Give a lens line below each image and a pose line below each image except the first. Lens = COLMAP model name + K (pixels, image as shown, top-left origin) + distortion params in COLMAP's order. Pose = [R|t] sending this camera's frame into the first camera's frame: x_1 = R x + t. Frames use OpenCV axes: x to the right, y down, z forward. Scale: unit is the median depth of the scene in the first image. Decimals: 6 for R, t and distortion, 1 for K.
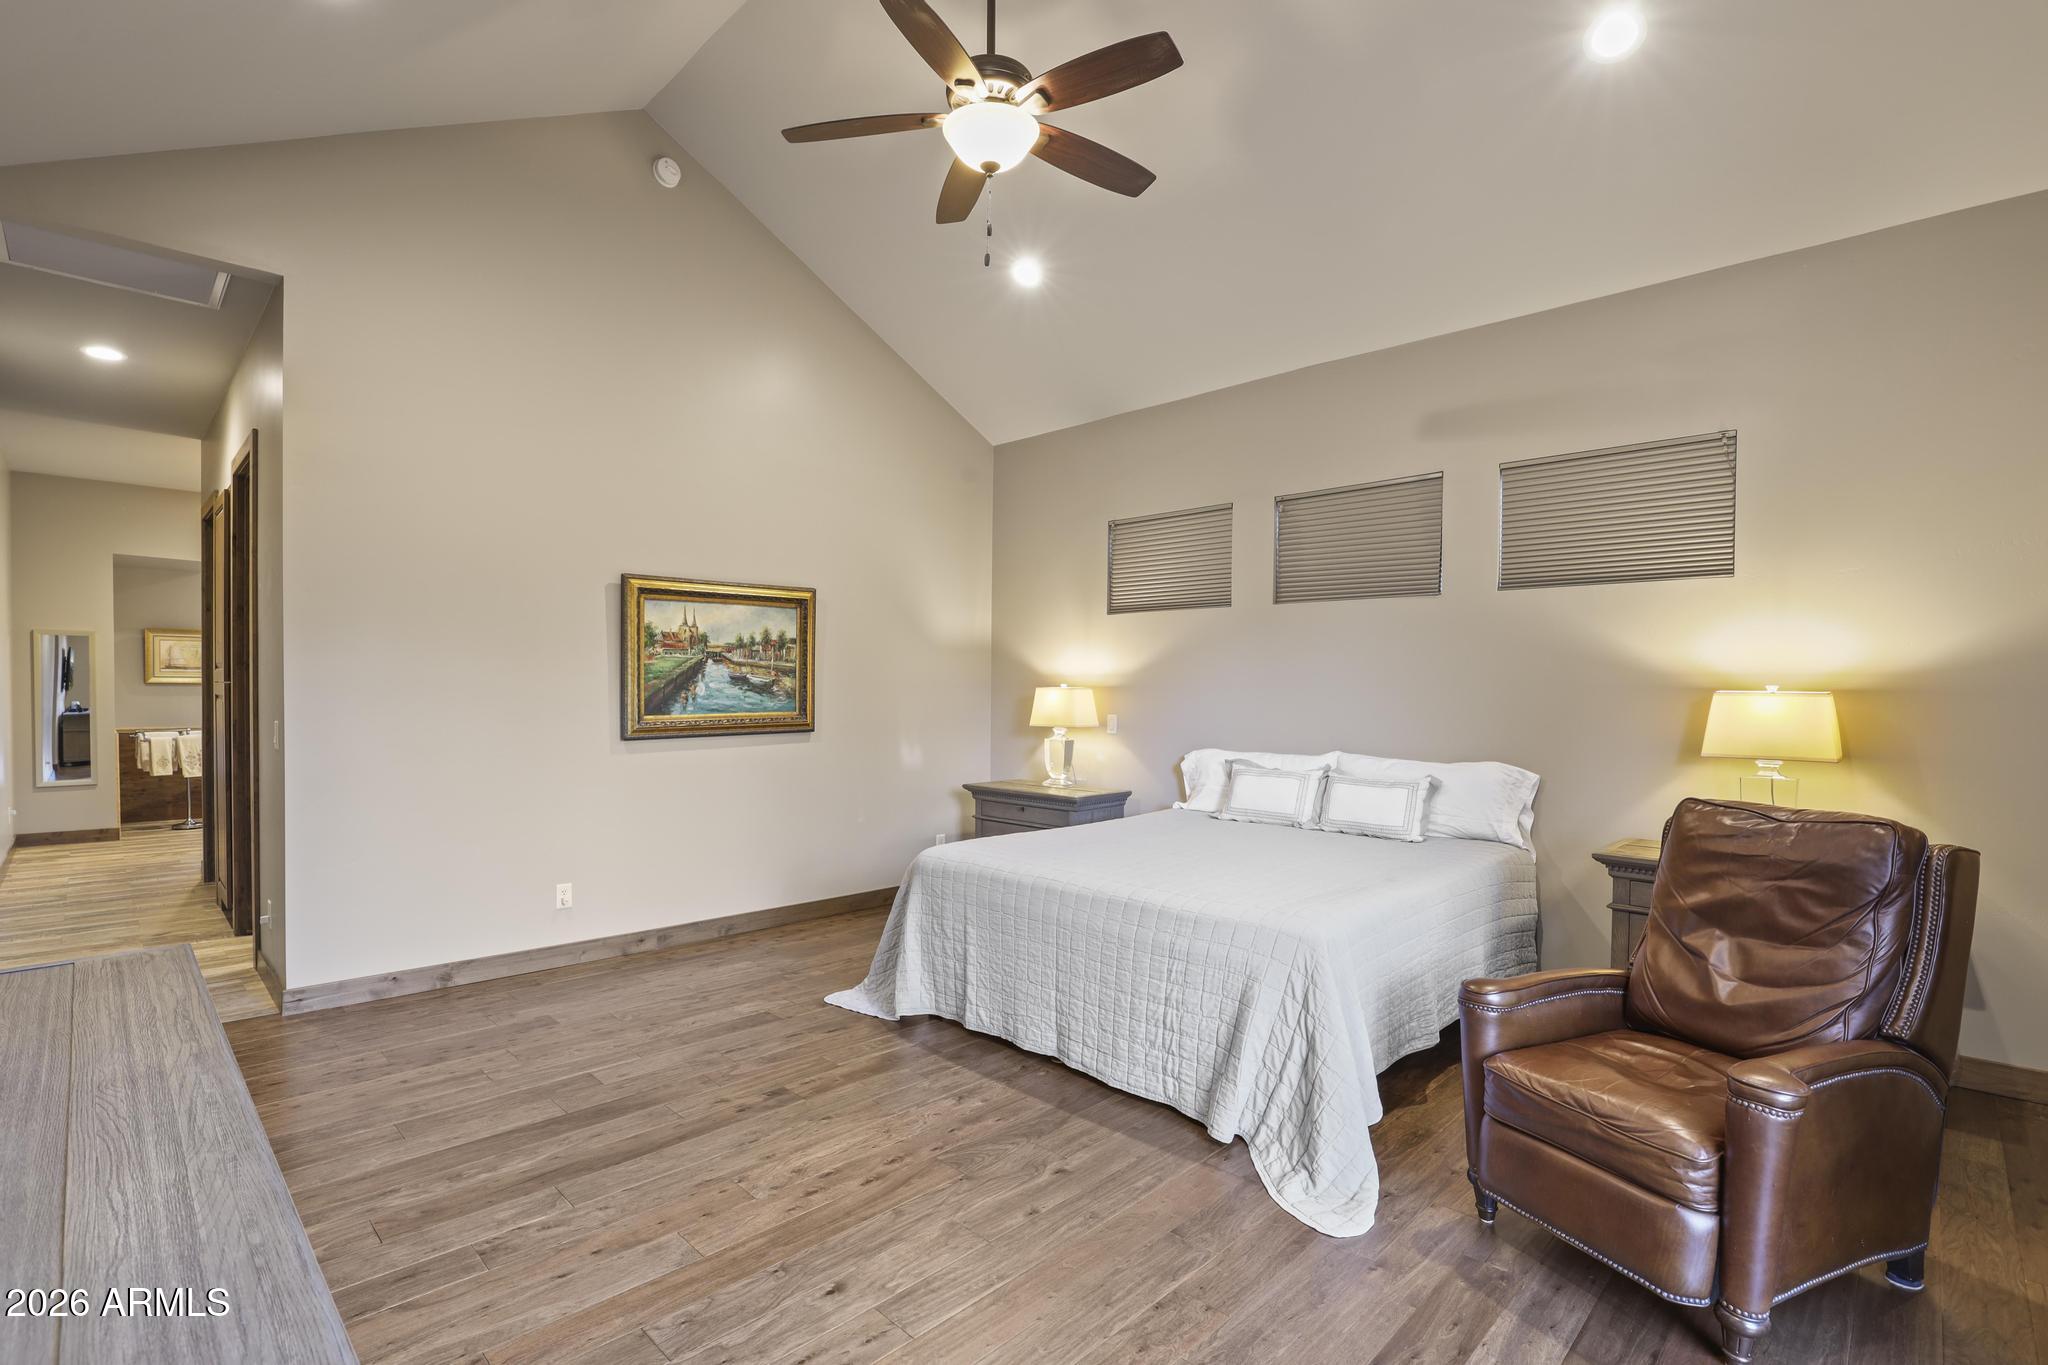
lens RADIAL K [[972.9, 0, 1023.3], [0, 972.9, 719.1], [0, 0, 1]] dist [-0.034241, 0.000164]
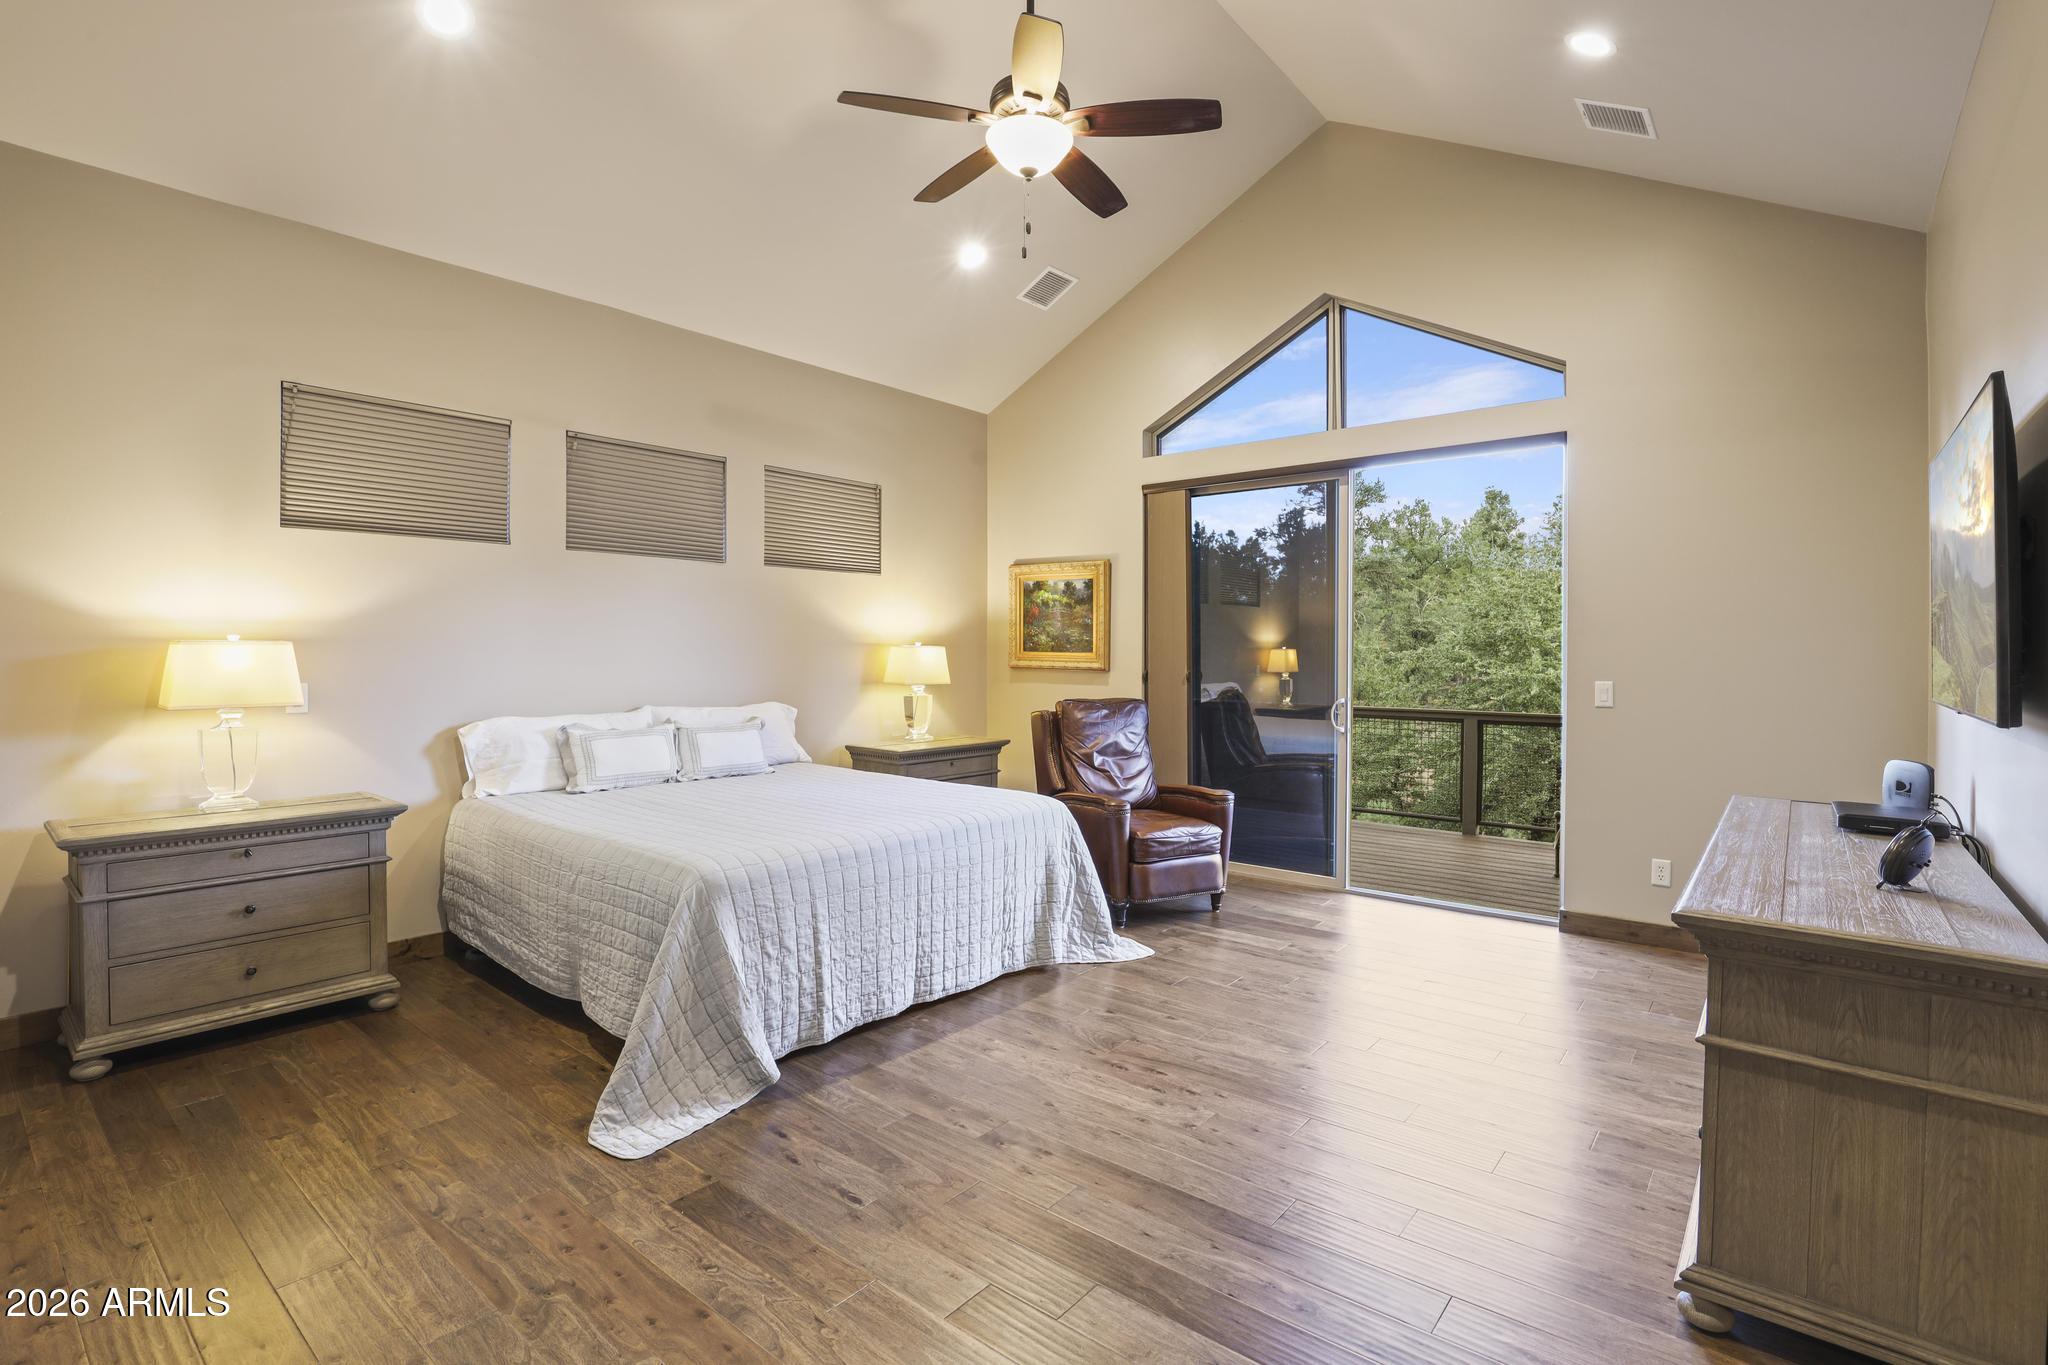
lens RADIAL K [[970.0, 0, 1024.0], [0, 970.0, 682.5], [0, 0, 1]] dist [-0.025138, 0.000101]
pose [[-0.099593, -0.042263, 0.994130, -0.915610], [0.024034, 0.998704, 0.044865, -0.033888], [-0.994738, 0.028362, -0.098449, 0.902546]]
